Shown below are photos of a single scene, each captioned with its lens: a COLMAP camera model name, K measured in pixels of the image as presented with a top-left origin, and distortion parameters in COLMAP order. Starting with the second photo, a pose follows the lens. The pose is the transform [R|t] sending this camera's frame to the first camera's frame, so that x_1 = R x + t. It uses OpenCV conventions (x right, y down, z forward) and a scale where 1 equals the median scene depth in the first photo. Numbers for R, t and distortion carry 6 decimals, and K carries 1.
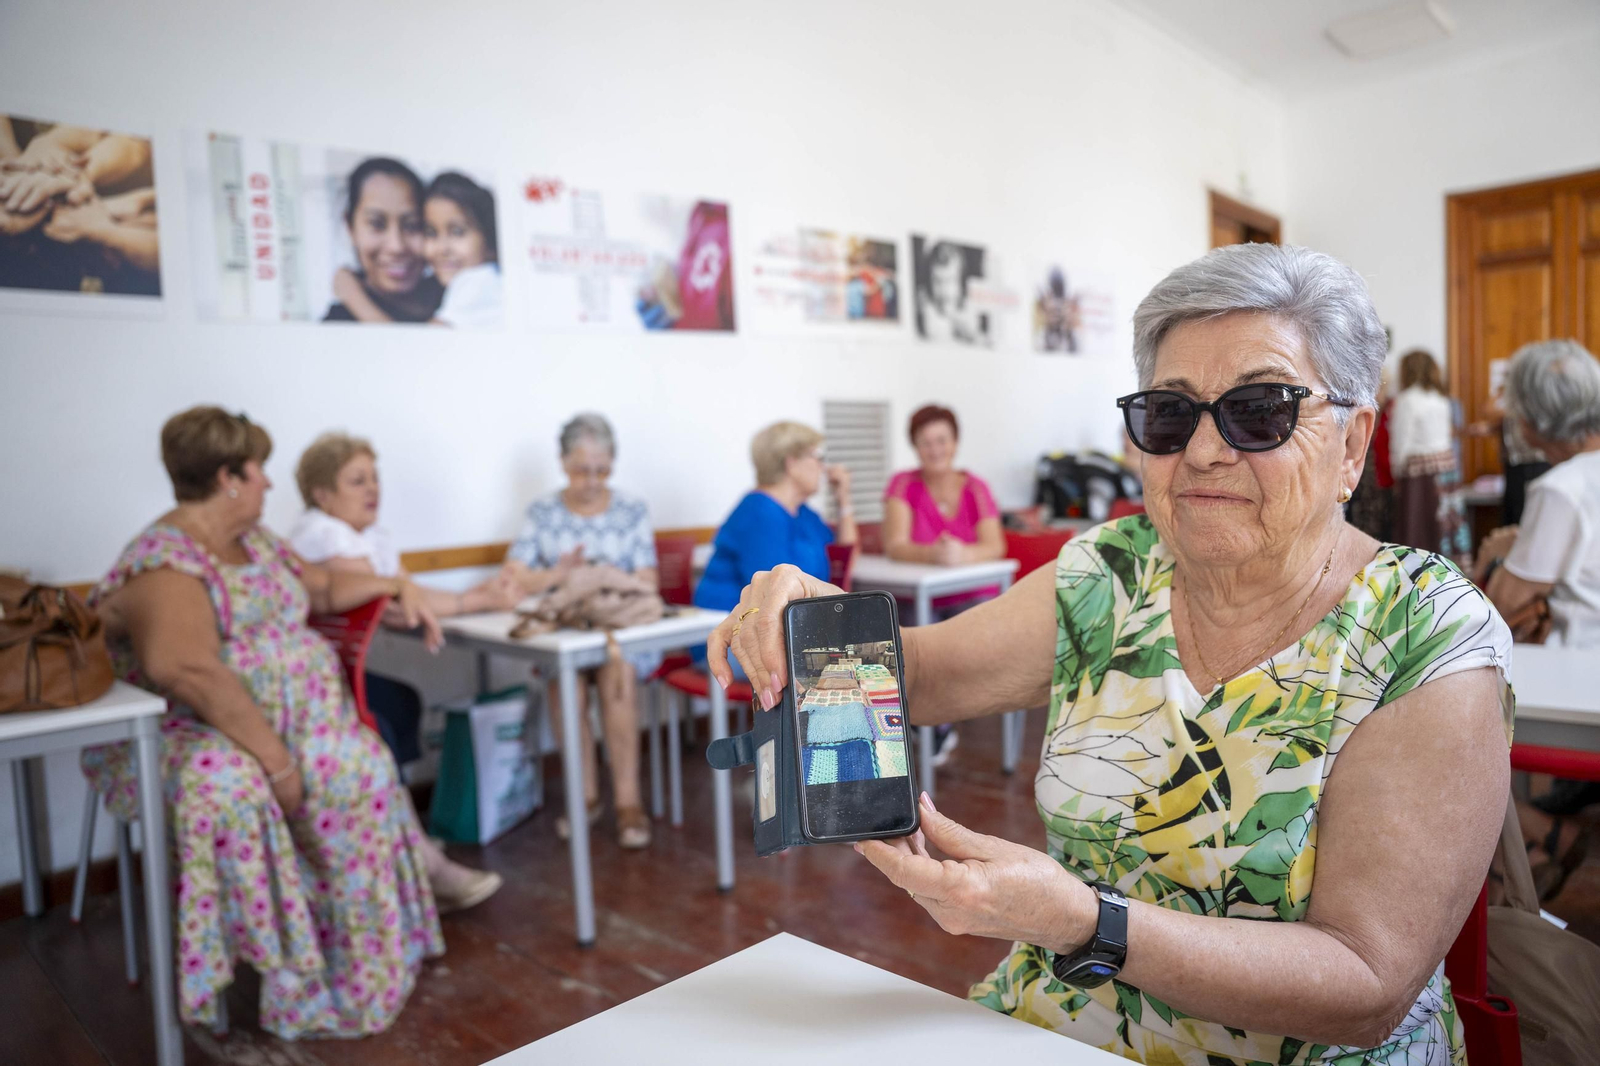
lens RADIAL K [[1097.5, 0, 805.5], [0, 1097.5, 525.2], [0, 0, 1]] dist [-0.130729, 0.098896]
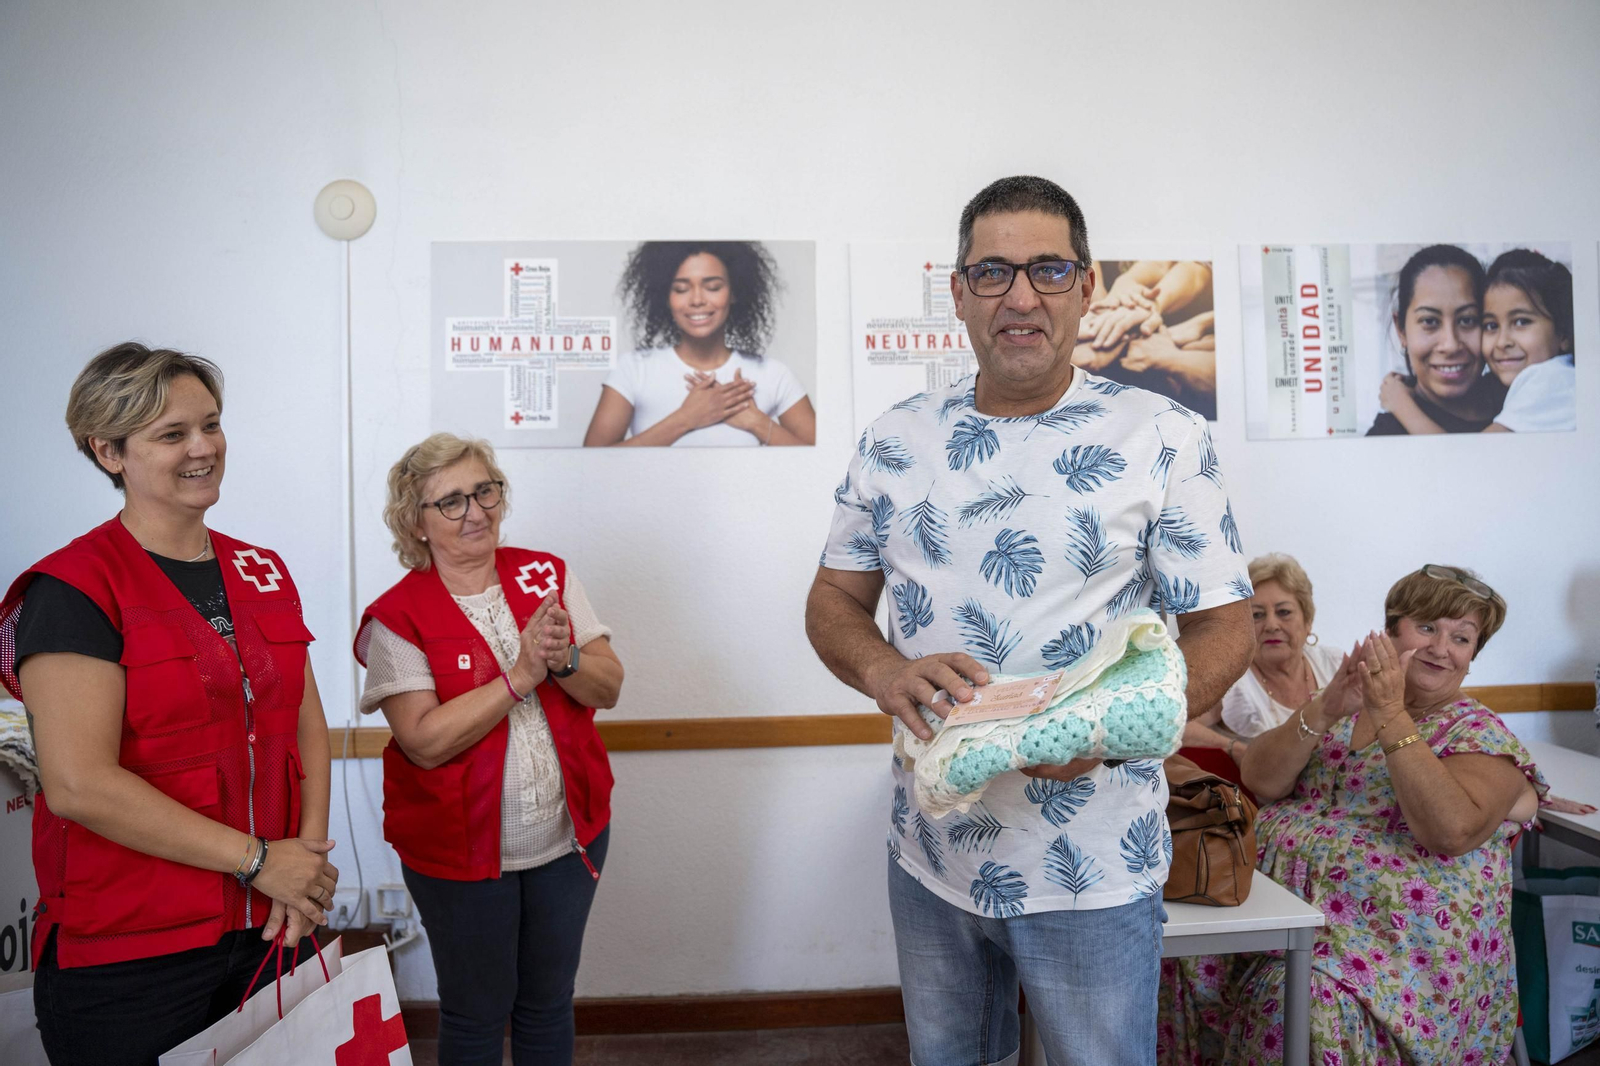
lens RADIAL K [[1097.5, 0, 810.2], [0, 1097.5, 531.6], [0, 0, 1]] dist [-0.130729, 0.098896]
pose [[0.741161, 0.036498, -0.670335, -0.183139], [-0.052710, 0.998602, -0.003909, -0.075546], [0.669255, 0.038231, 0.742049, 0.005623]]
